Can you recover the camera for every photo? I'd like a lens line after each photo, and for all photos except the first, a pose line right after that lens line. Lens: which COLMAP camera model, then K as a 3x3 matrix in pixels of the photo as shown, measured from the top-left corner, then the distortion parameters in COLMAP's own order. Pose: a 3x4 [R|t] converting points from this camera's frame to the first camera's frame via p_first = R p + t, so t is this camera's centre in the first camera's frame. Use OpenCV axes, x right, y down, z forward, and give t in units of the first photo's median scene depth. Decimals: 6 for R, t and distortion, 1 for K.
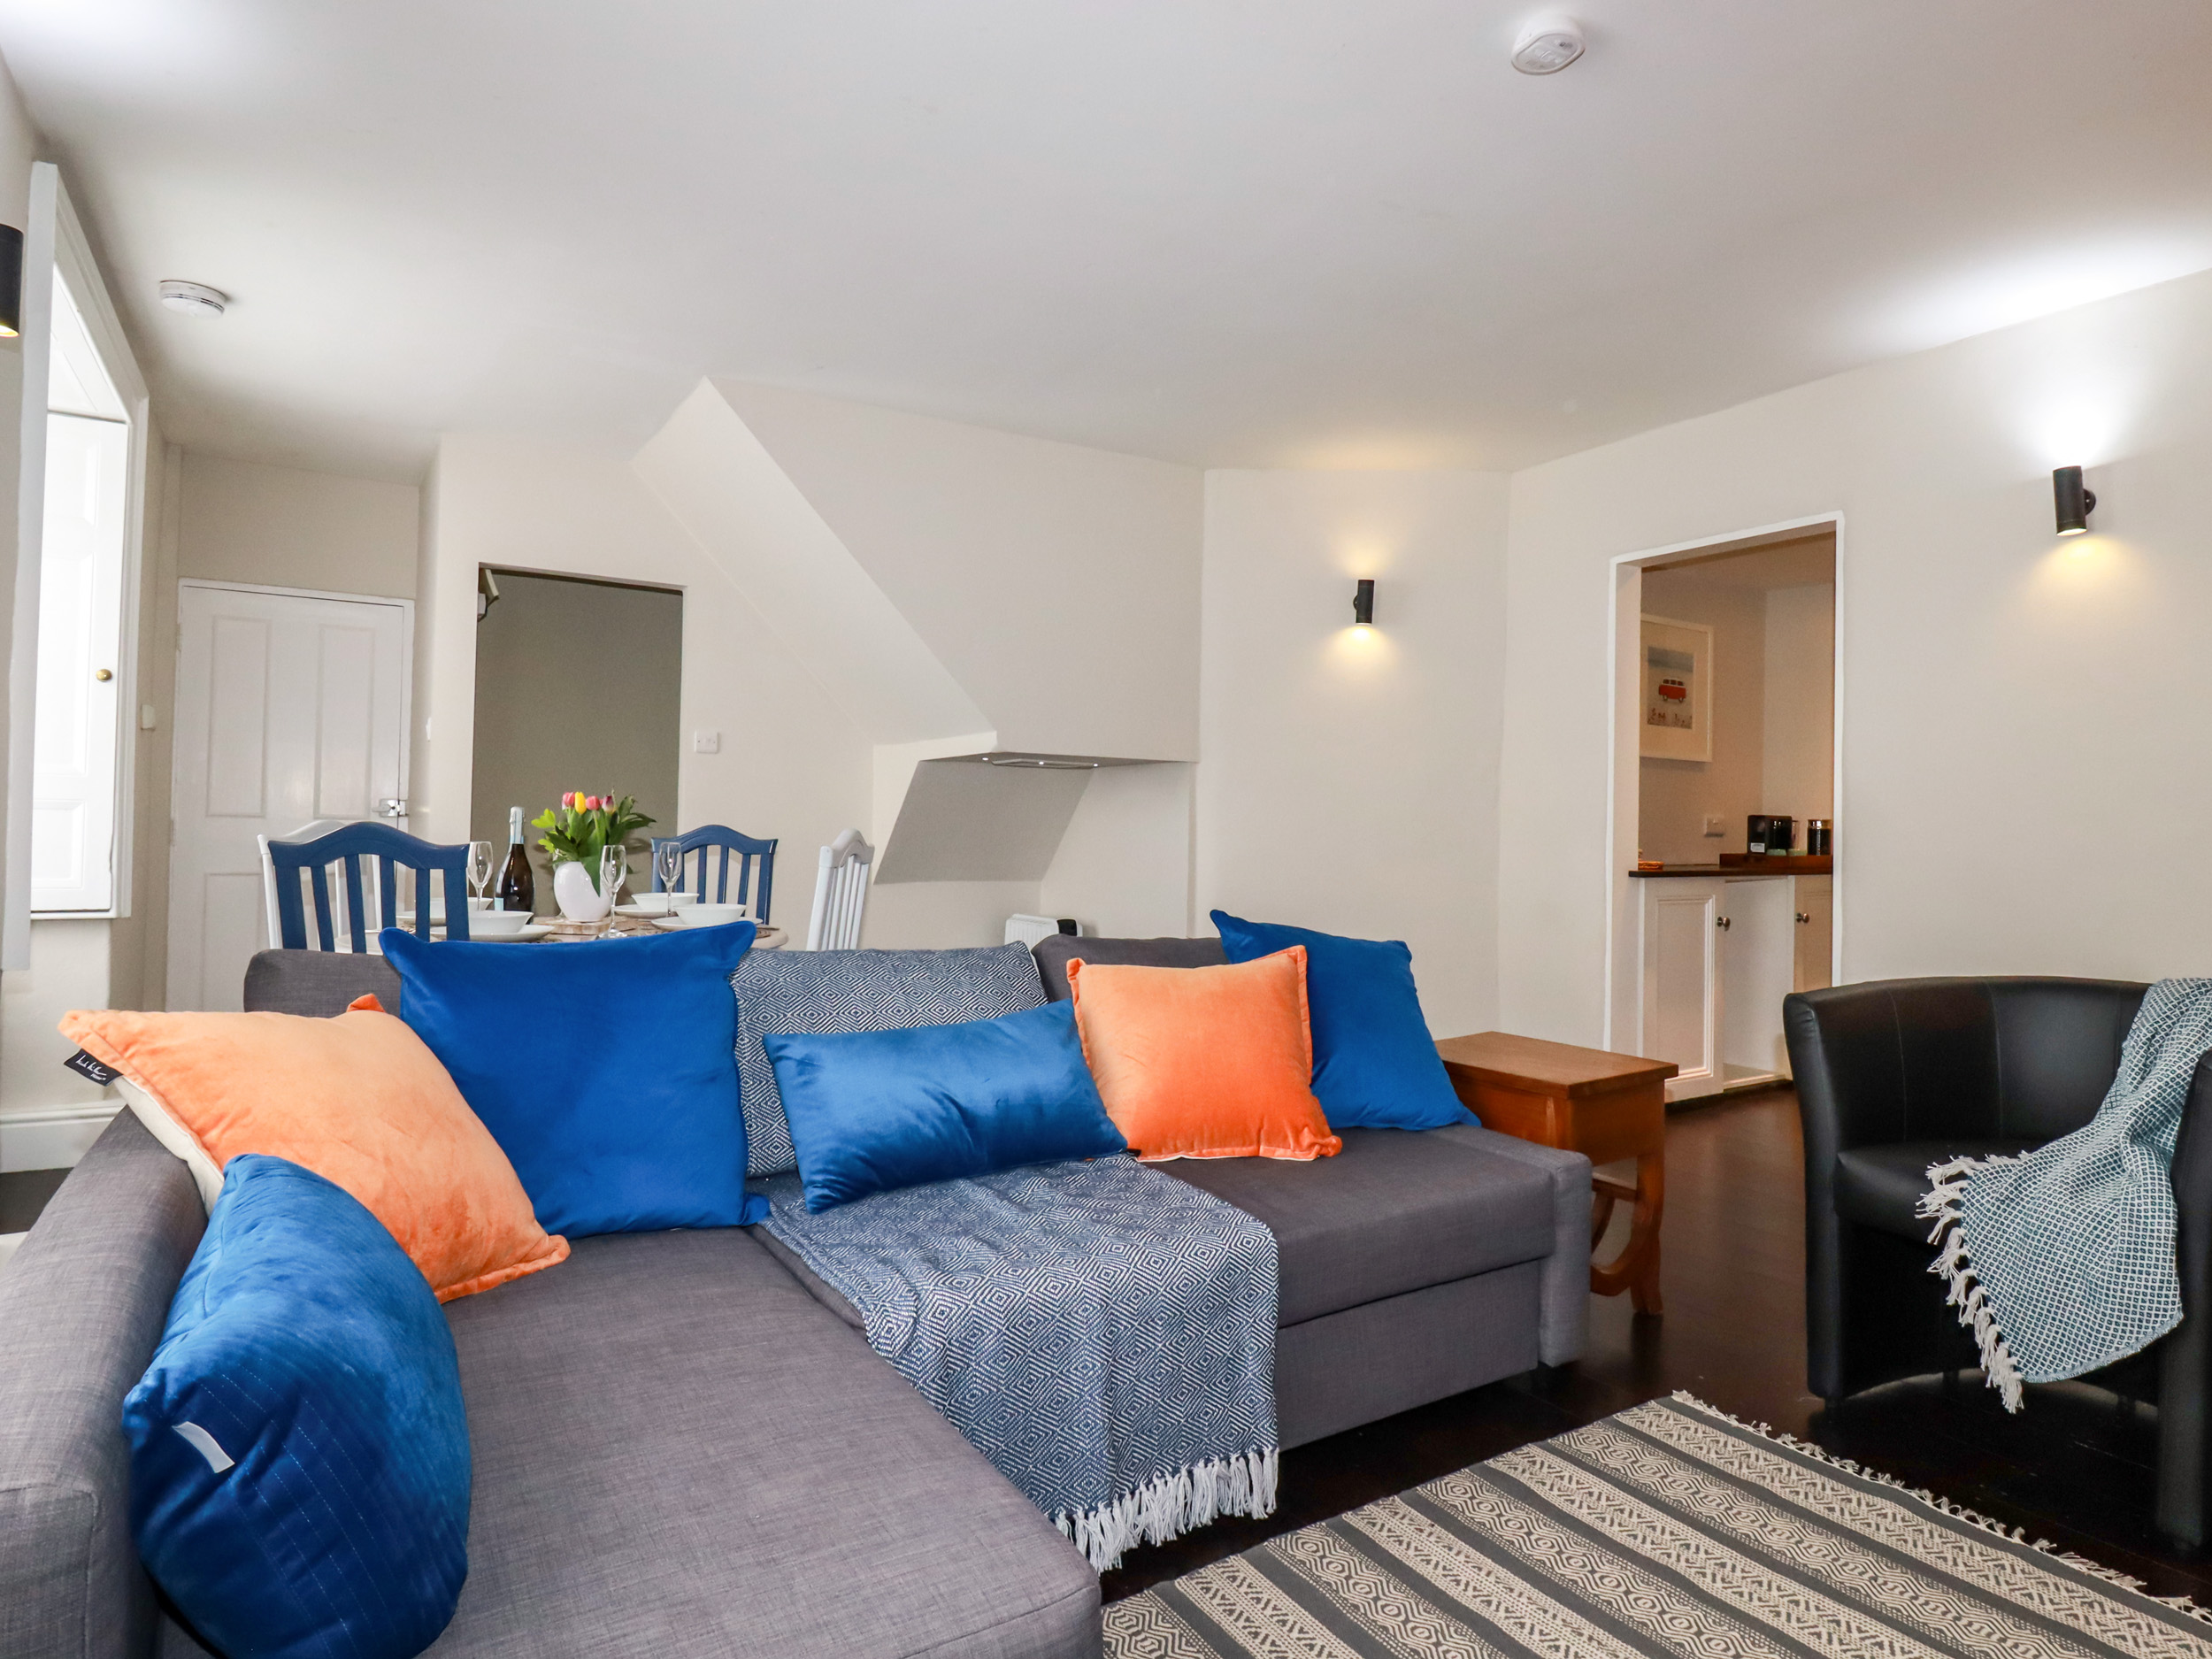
lens RADIAL K [[1222.5, 0, 1106.0], [0, 1222.5, 829.5], [0, 0, 1]] dist [-0.120620, -0.000168]
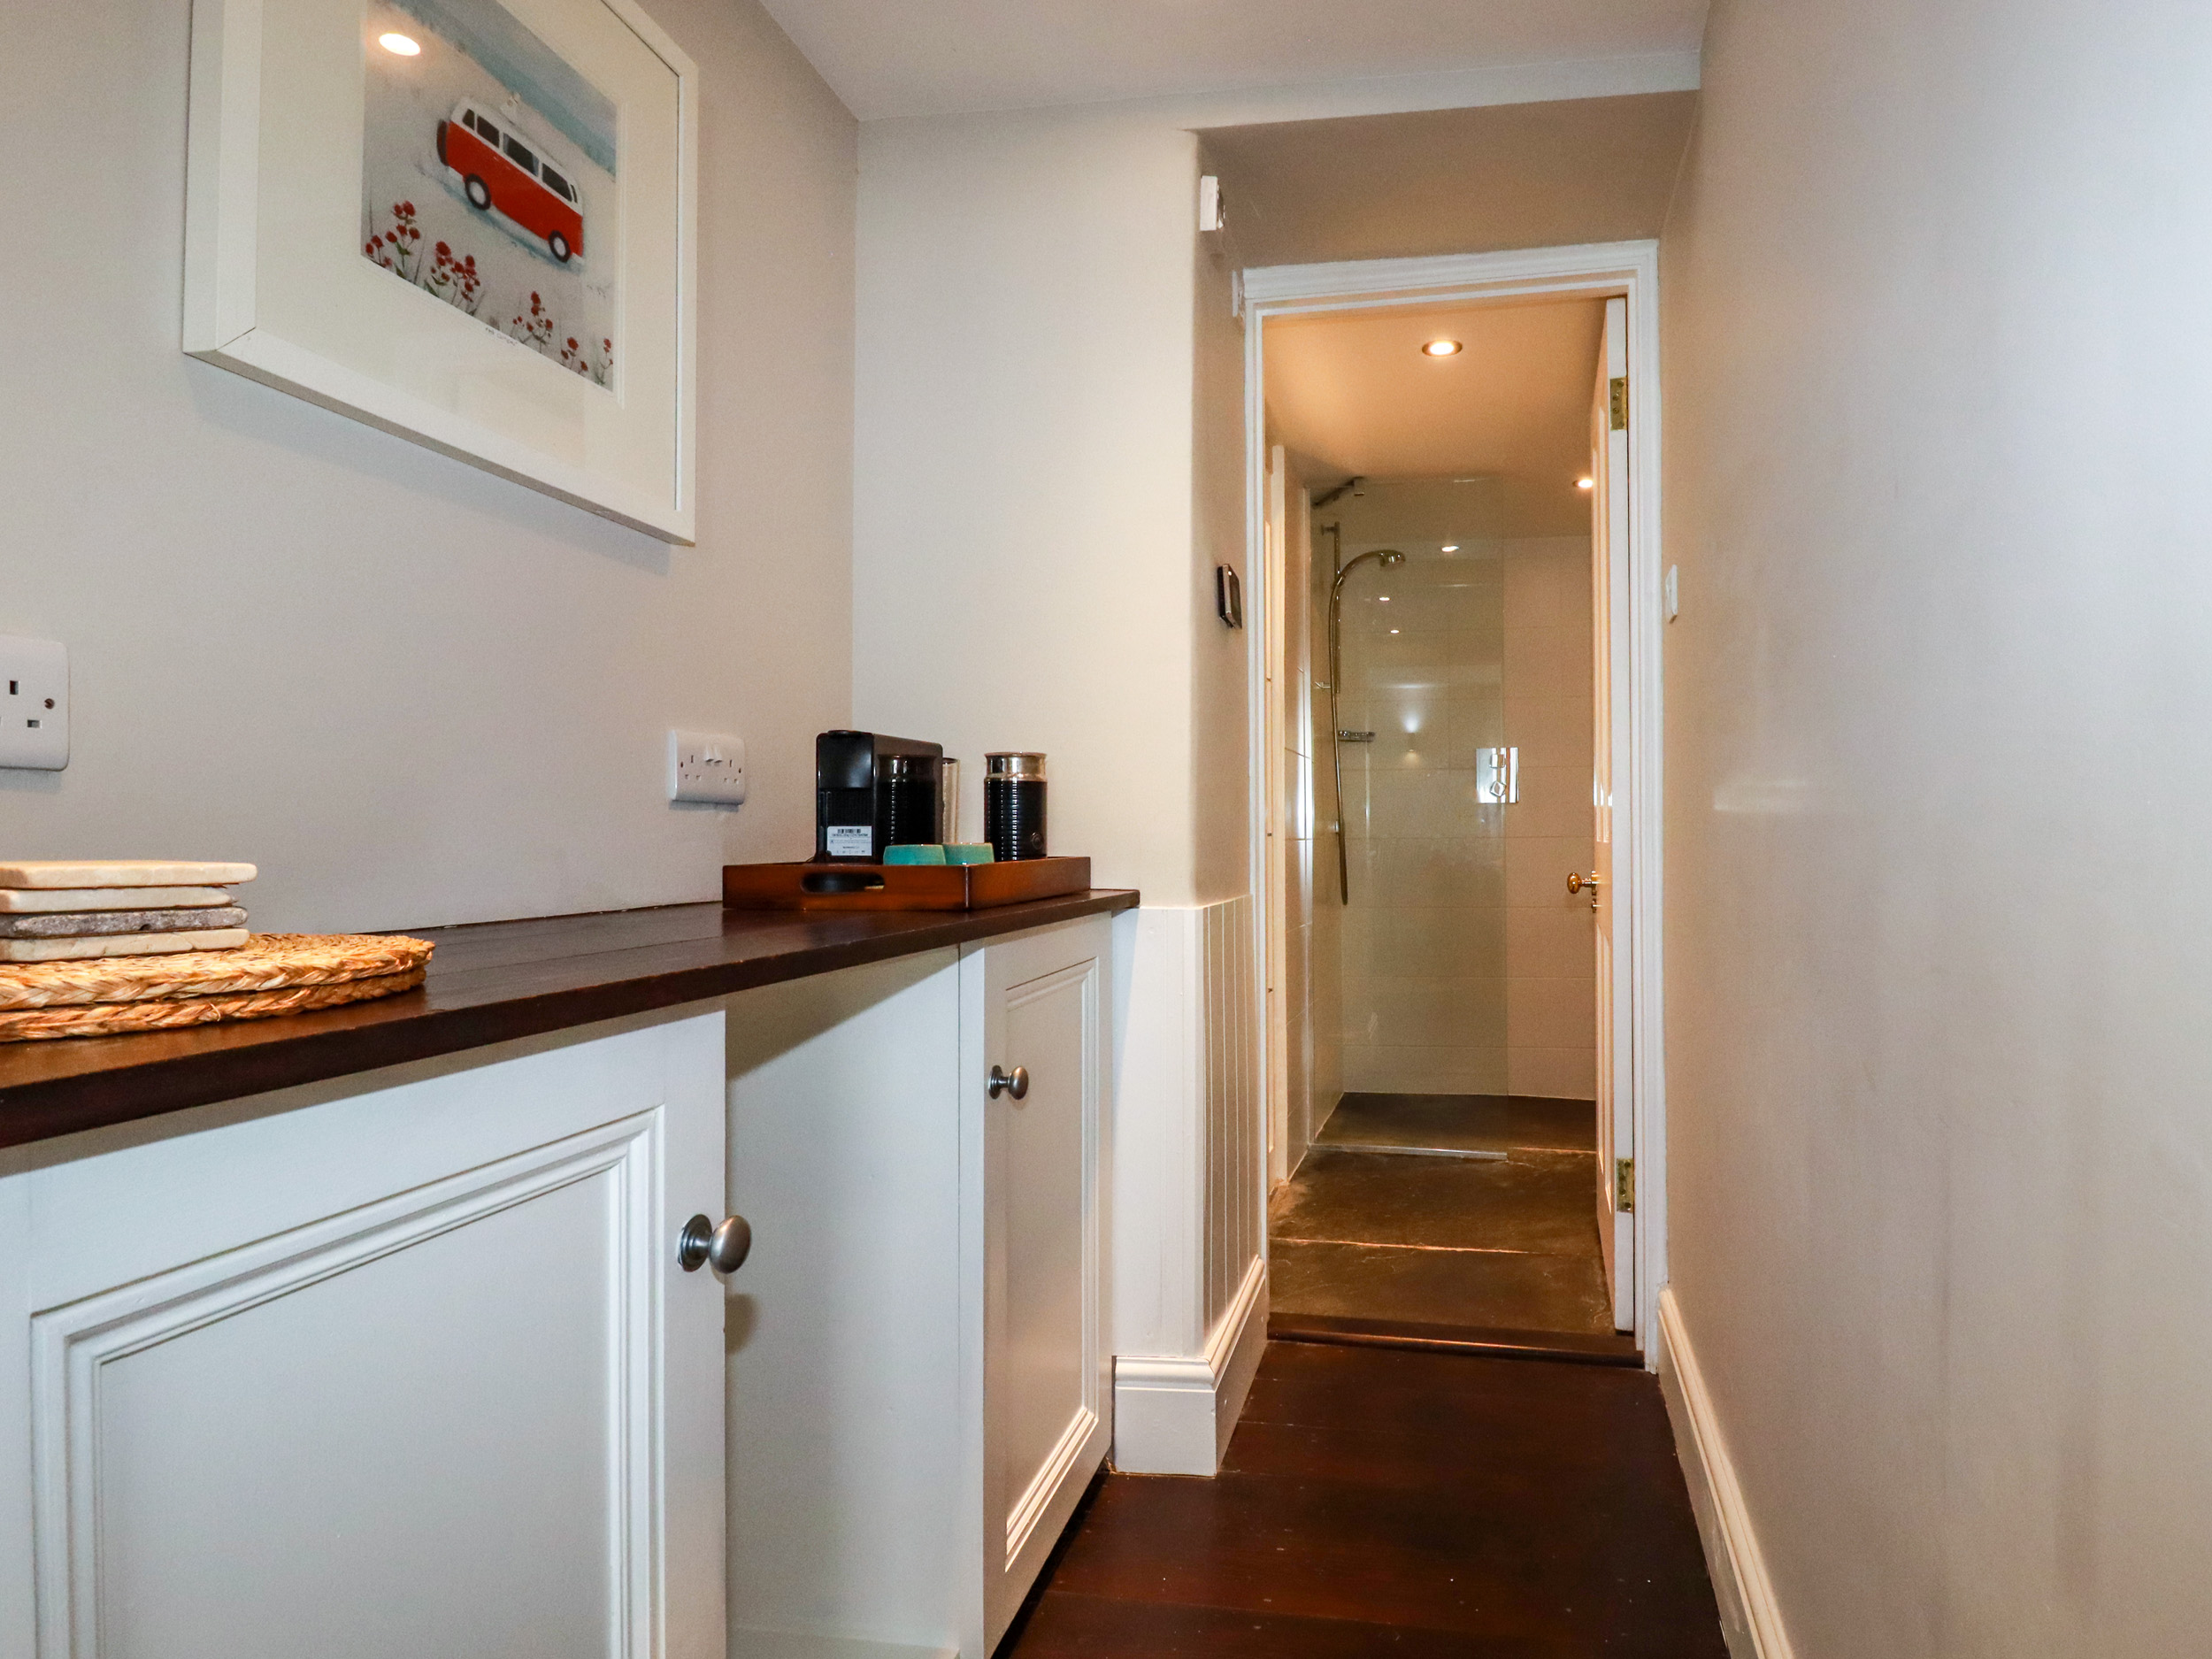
lens RADIAL K [[1222.5, 0, 1106.0], [0, 1222.5, 829.5], [0, 0, 1]] dist [-0.120620, -0.000168]
pose [[0.742074, -0.024612, 0.669866, 0.391031], [0.012495, 0.999660, 0.022887, 0.006035], [-0.670201, -0.008614, 0.742129, 0.719645]]
